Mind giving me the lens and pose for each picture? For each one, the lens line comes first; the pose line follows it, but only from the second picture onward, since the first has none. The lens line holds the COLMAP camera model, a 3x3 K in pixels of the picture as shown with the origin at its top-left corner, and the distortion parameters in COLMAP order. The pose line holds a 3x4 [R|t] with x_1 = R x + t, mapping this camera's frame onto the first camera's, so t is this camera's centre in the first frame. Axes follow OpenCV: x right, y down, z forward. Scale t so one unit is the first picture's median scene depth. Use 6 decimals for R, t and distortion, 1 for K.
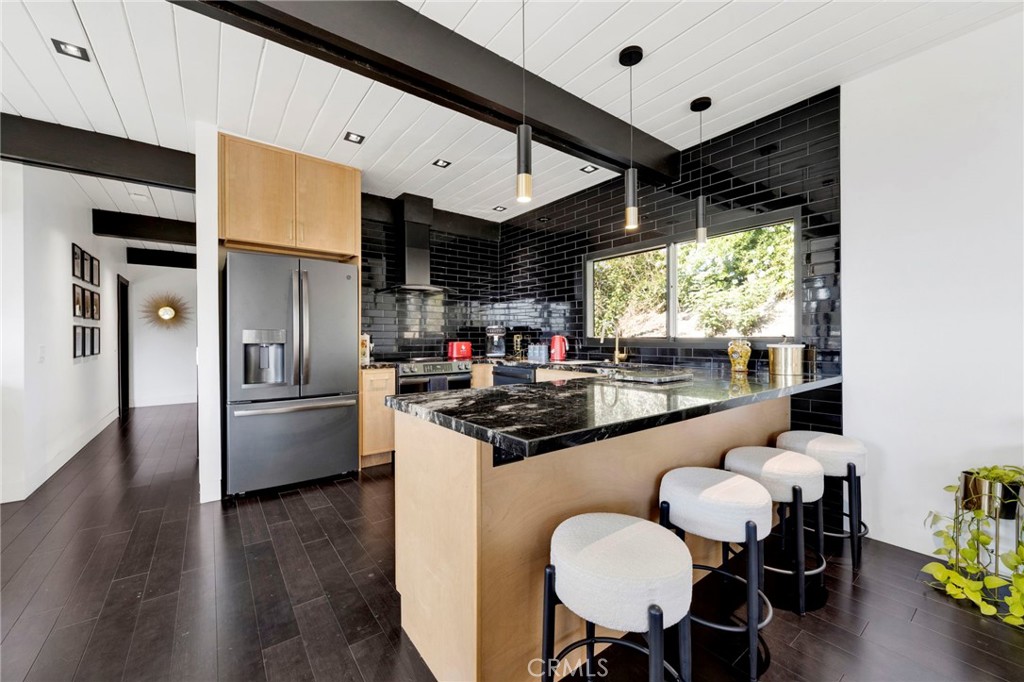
lens RADIAL K [[399.7, 0, 511.8], [0, 399.7, 338.3], [0, 0, 1]] dist [0.002721, -0.000415]
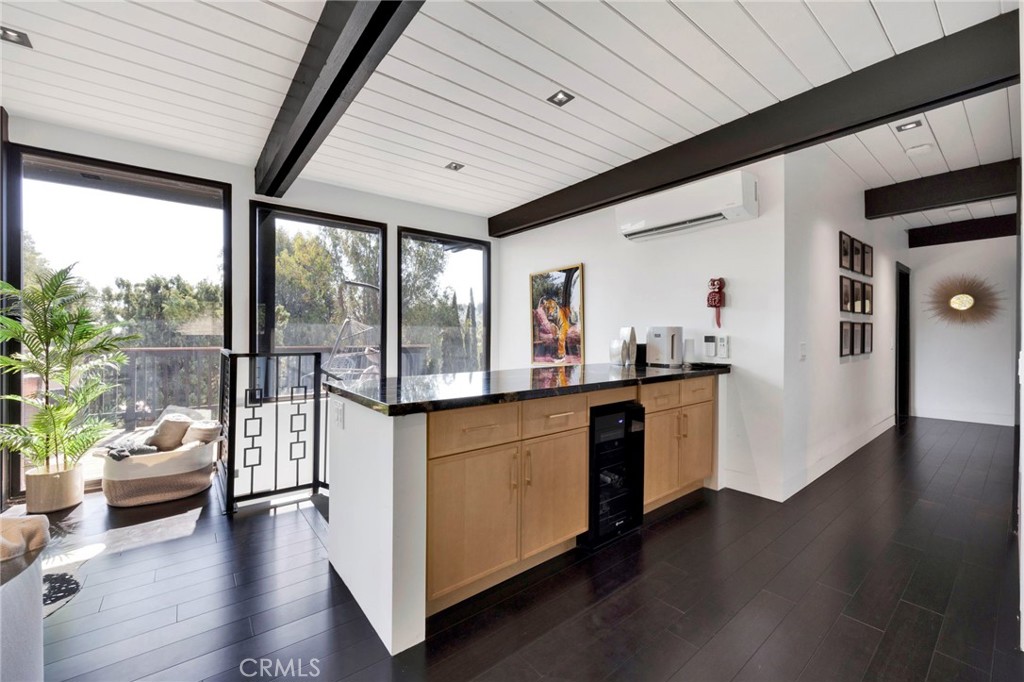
lens RADIAL K [[399.7, 0, 496.7], [0, 399.7, 340.0], [0, 0, 1]] dist [0.002721, -0.000415]
pose [[-0.003347, 0.011432, -0.999929, -0.167751], [0.001015, 0.999934, 0.011429, -0.000729], [0.999994, -0.000977, -0.003359, 0.207499]]
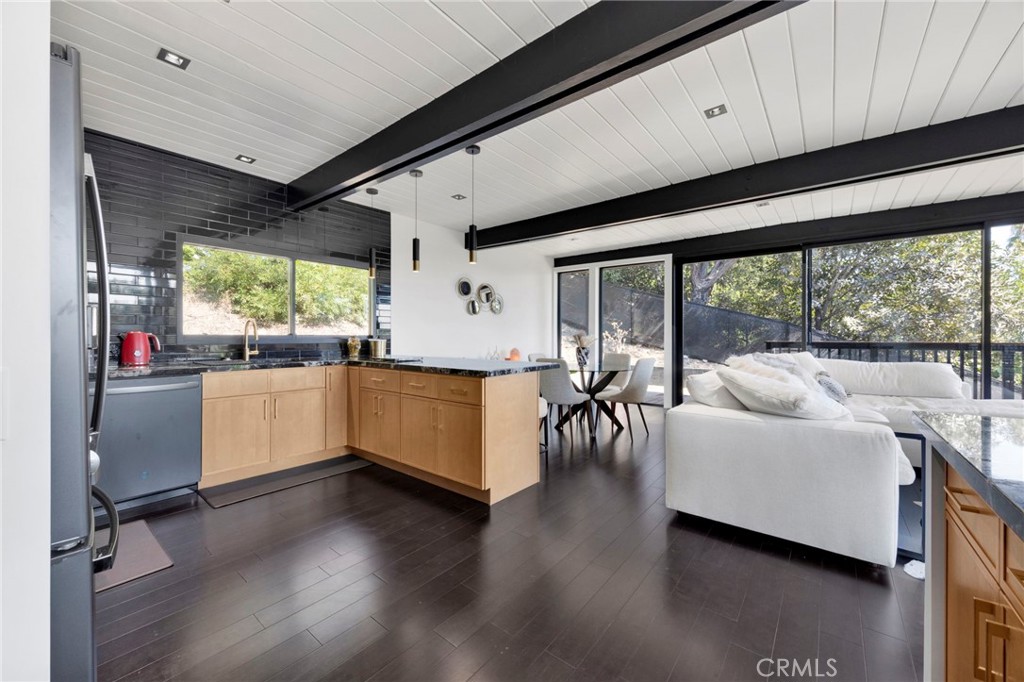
lens RADIAL K [[399.7, 0, 511.2], [0, 399.7, 339.0], [0, 0, 1]] dist [0.002721, -0.000415]
pose [[-0.244667, -0.002506, 0.969604, -0.722208], [0.002814, 0.999991, 0.003294, 0.005653], [-0.969603, 0.003535, -0.244657, 0.498565]]
